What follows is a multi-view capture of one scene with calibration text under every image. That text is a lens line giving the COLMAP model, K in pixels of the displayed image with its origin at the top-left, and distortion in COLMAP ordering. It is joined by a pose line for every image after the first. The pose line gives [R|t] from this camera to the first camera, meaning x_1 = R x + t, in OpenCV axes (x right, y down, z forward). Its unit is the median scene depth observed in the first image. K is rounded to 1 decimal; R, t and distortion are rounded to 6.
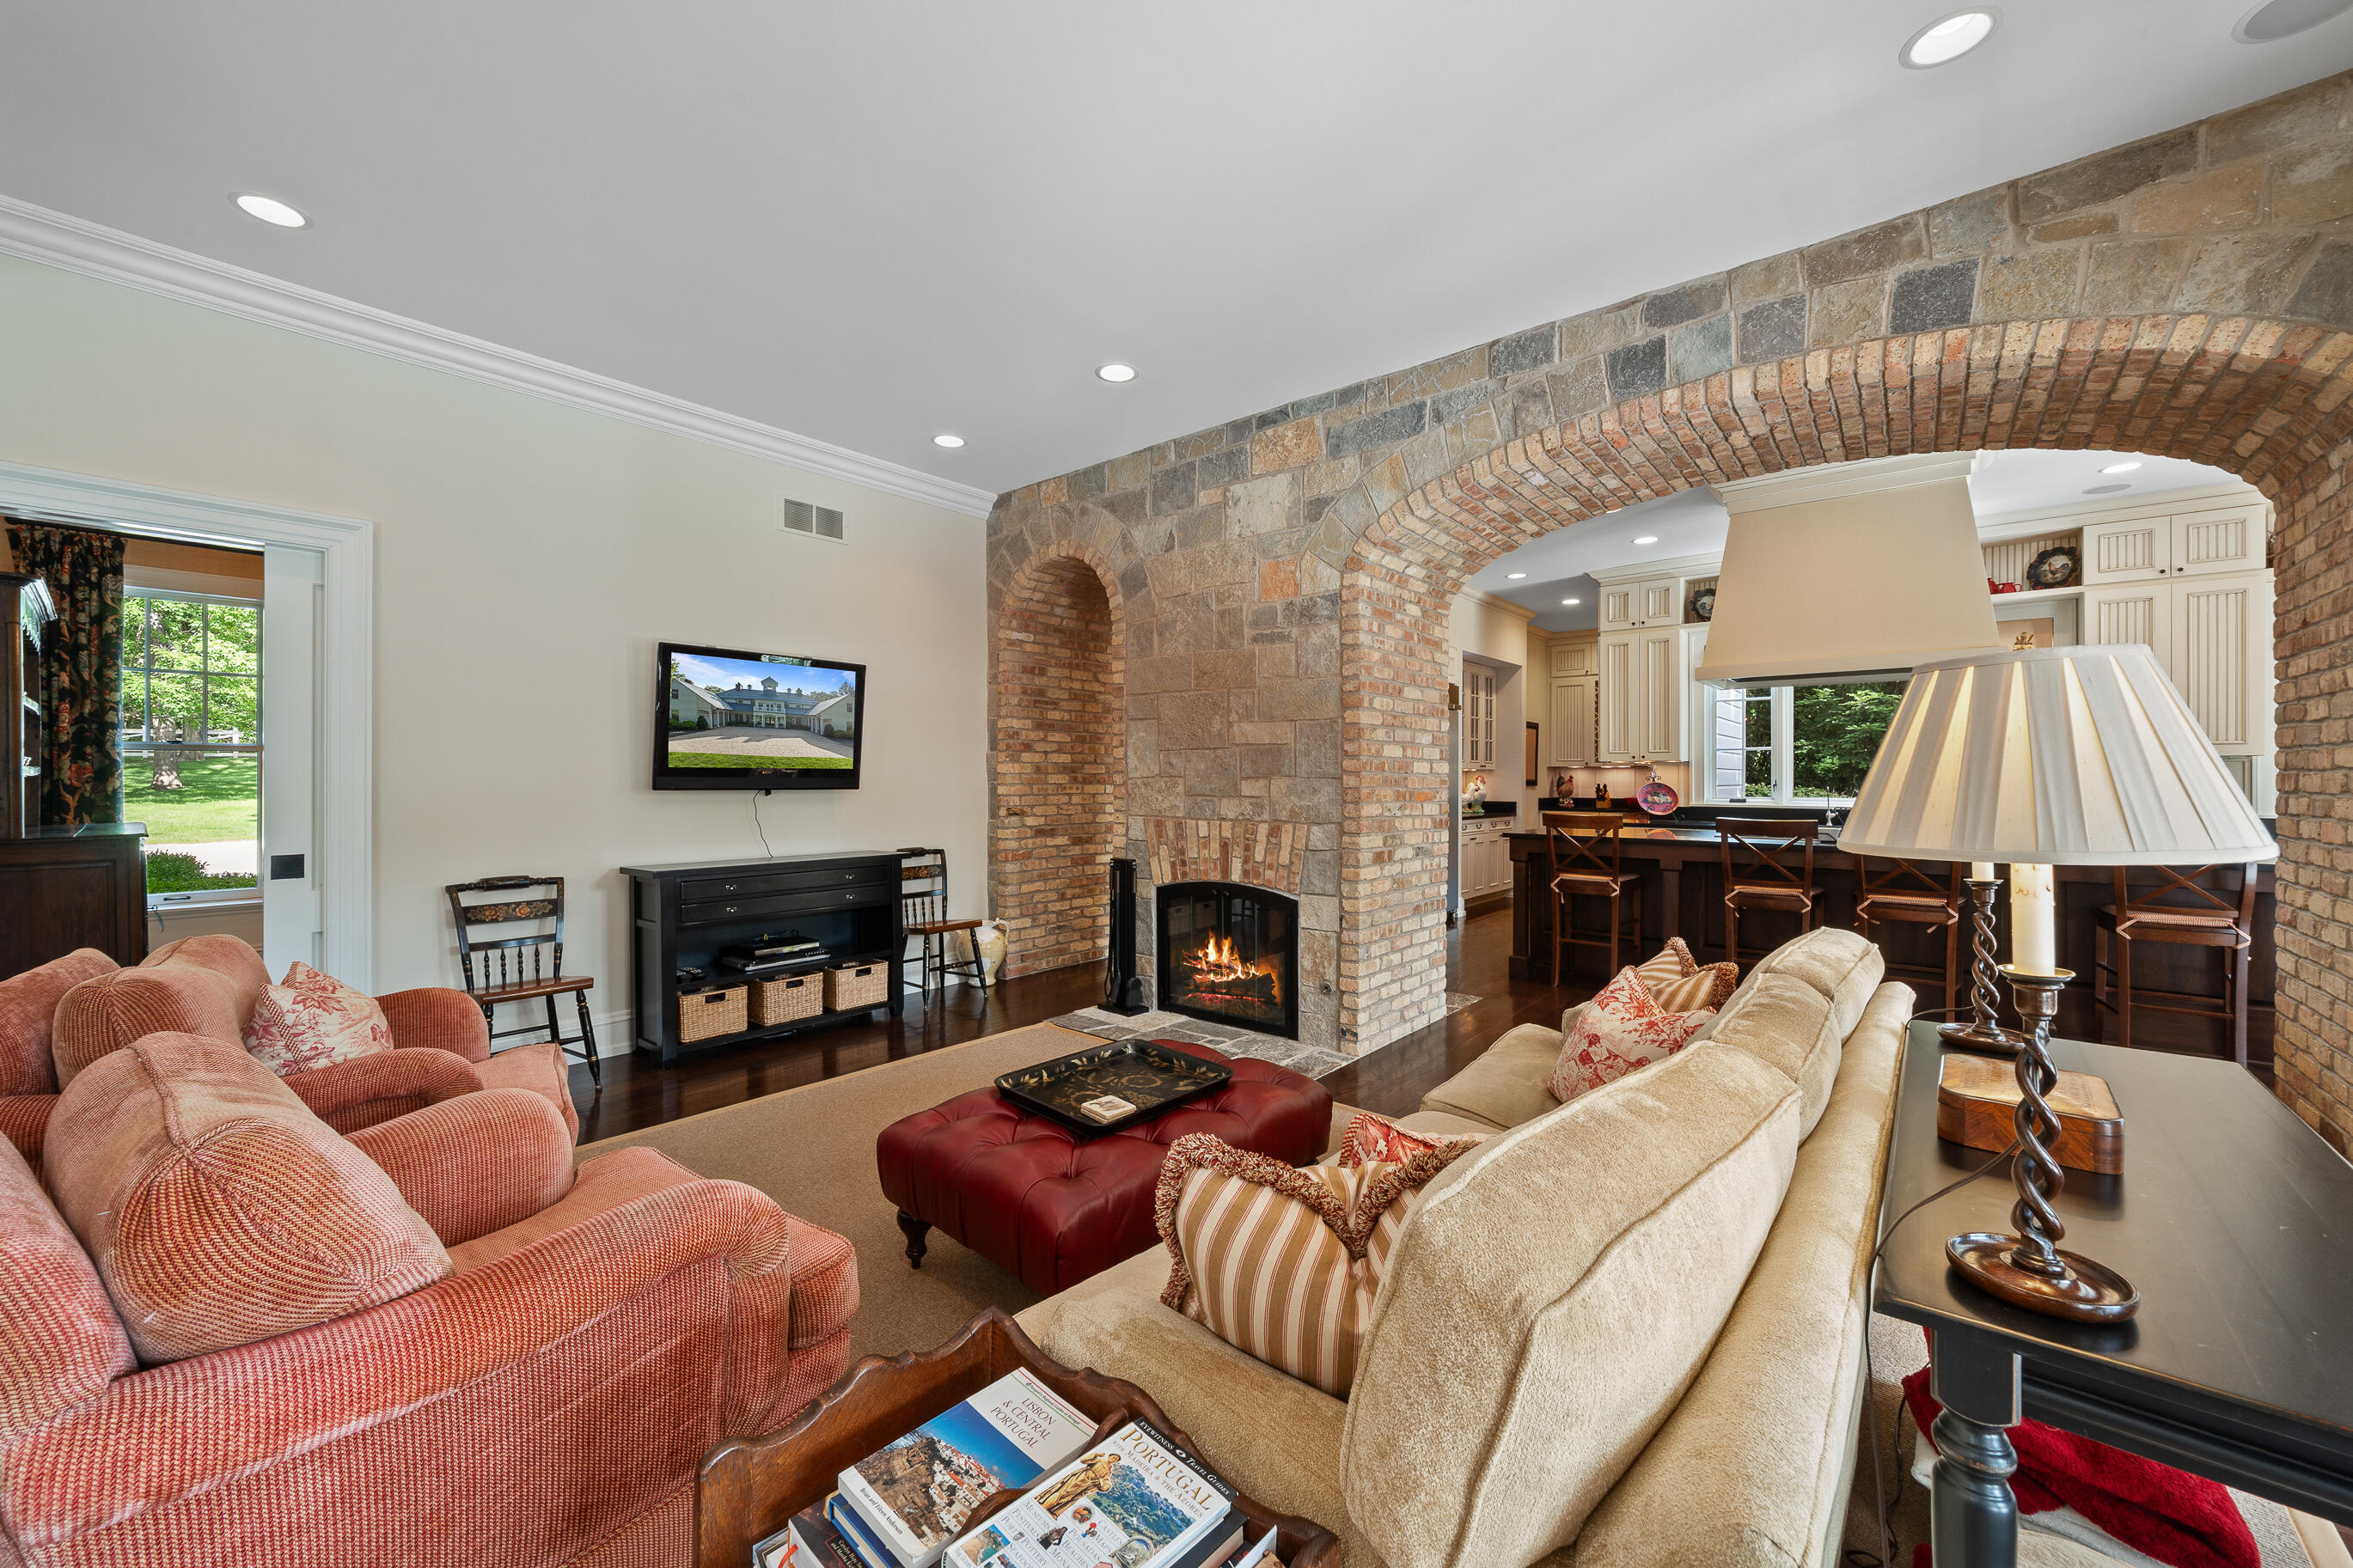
lens RADIAL K [[909.8, 0, 1172.7], [0, 909.8, 784.2], [0, 0, 1]] dist [-0.003119, 0.000363]
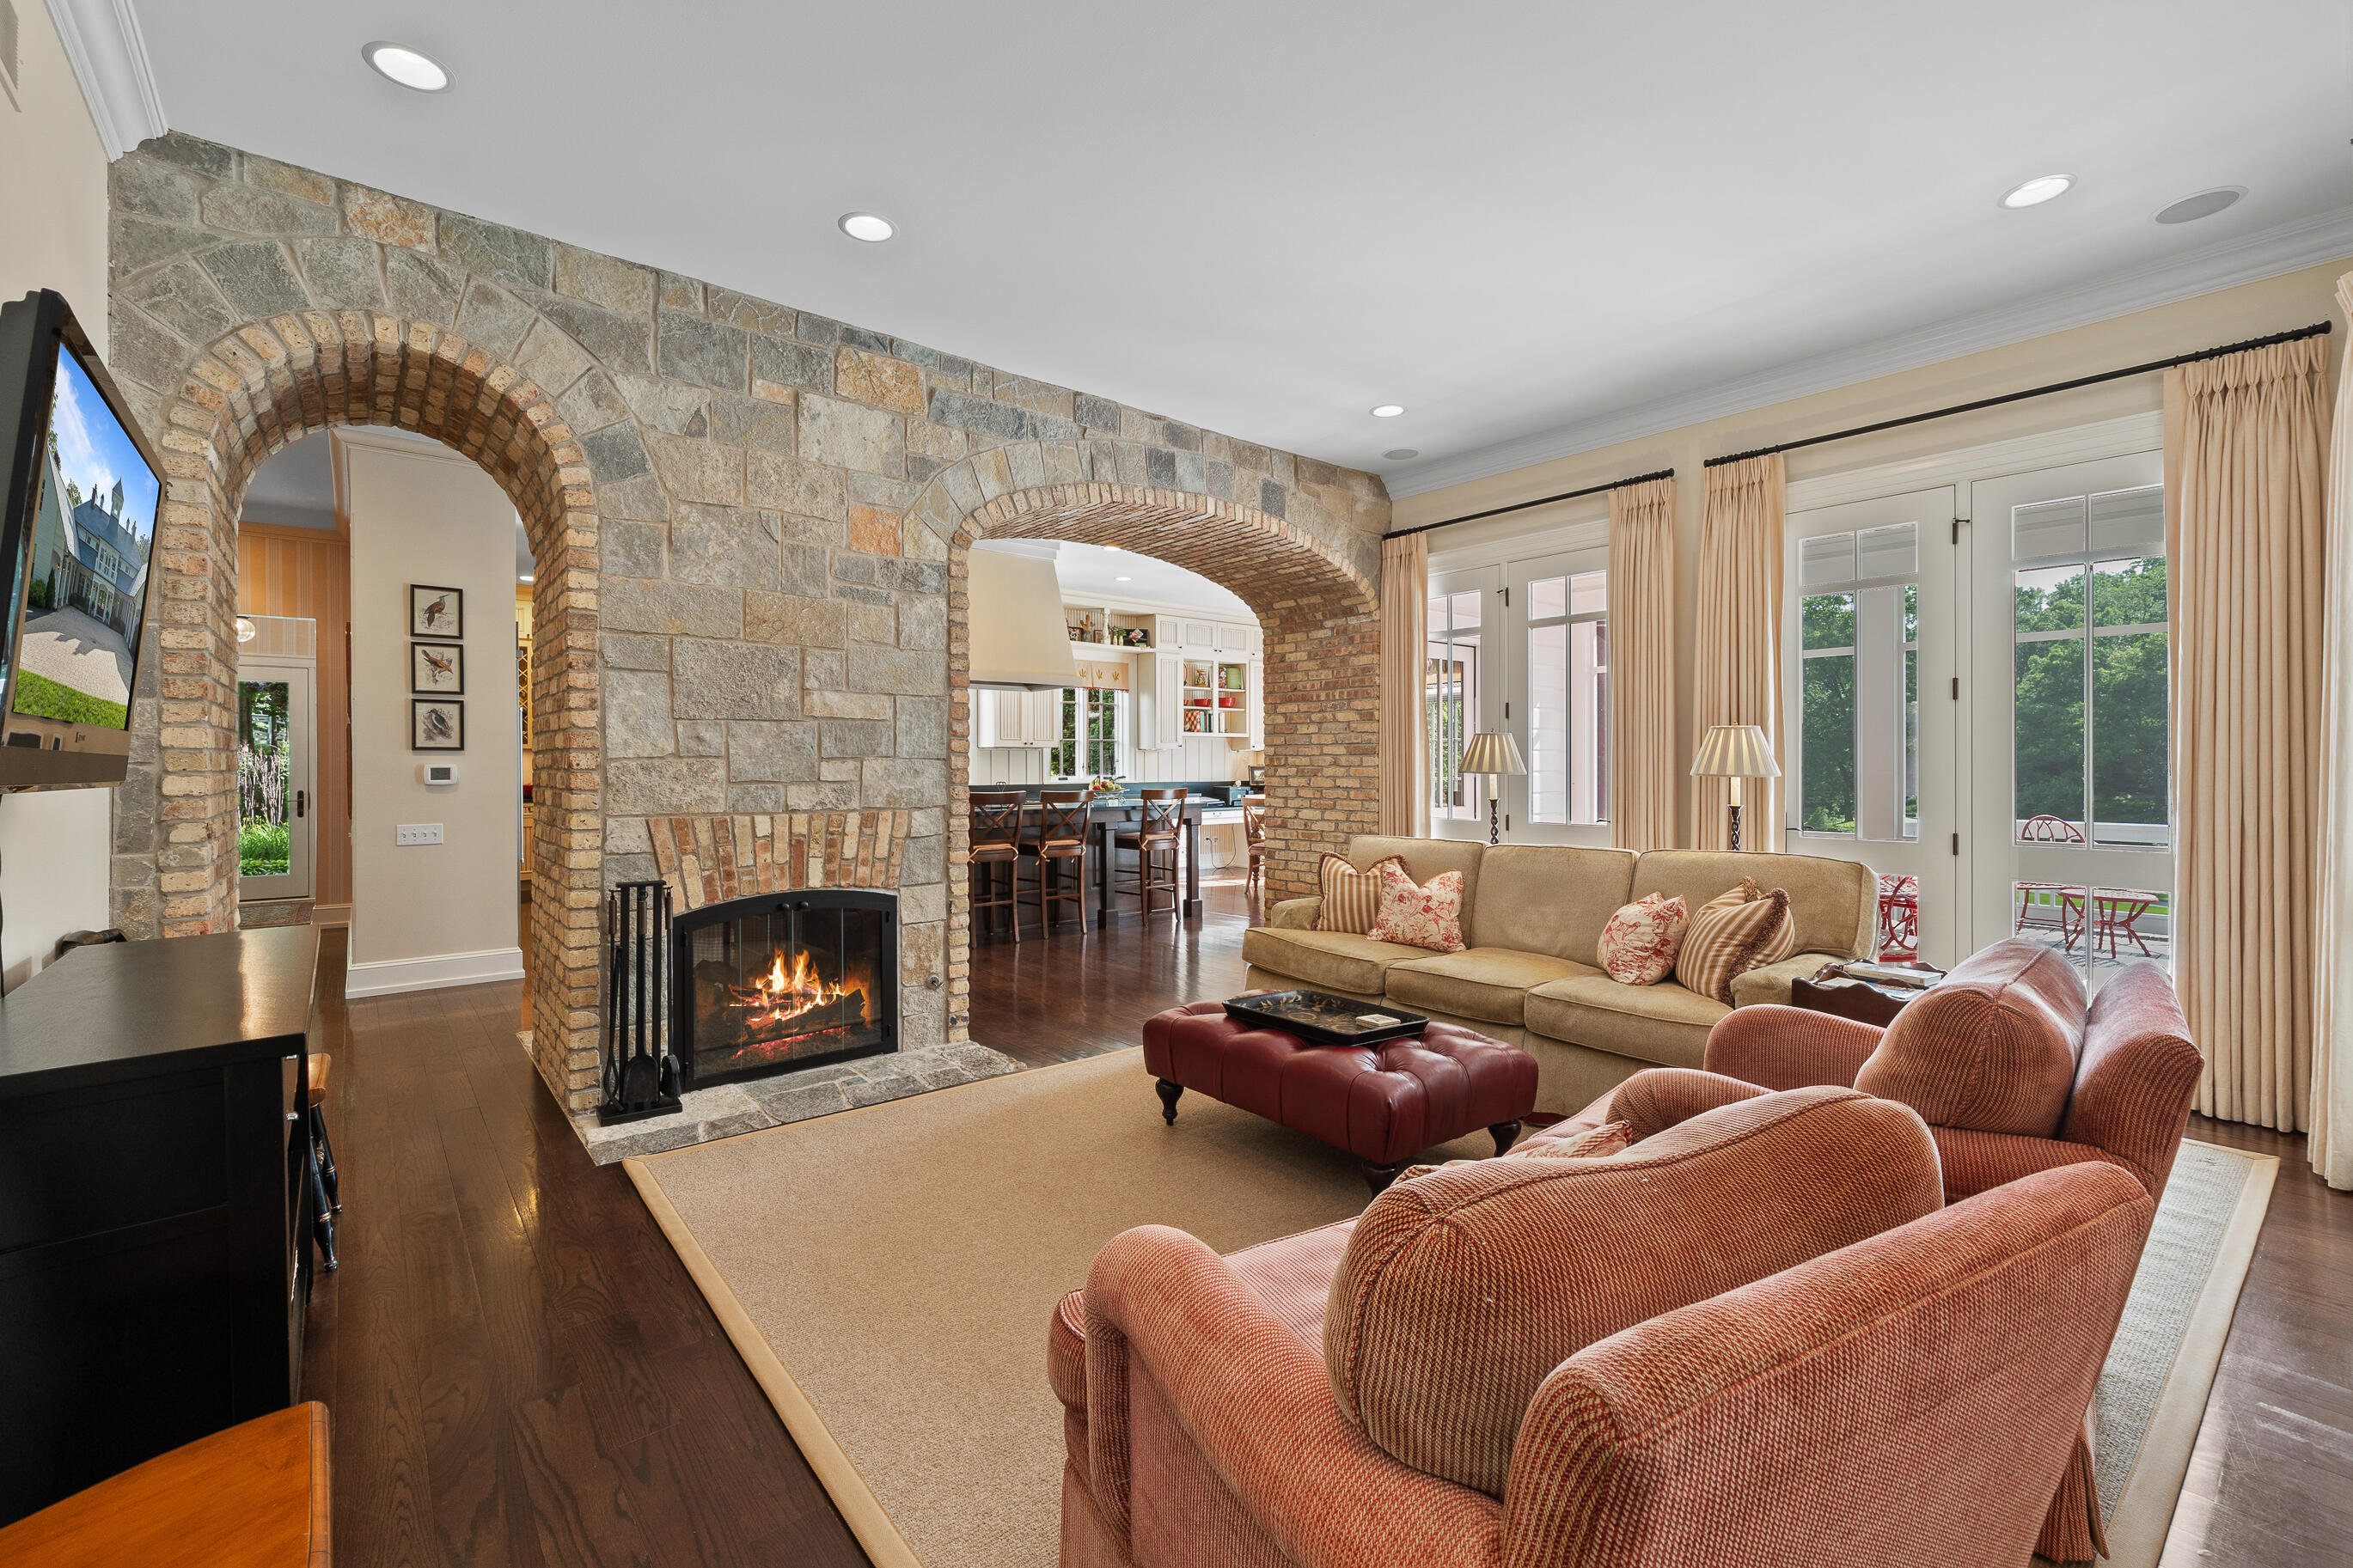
lens RADIAL K [[993.4, 0, 1192.4], [0, 993.4, 768.6], [0, 0, 1]] dist [0.001970, 0.000152]
pose [[0.166011, -0.008946, 0.986083, -0.762865], [0.005831, 0.999950, 0.008090, -0.003413], [-0.986107, 0.004407, 0.166055, 0.536388]]
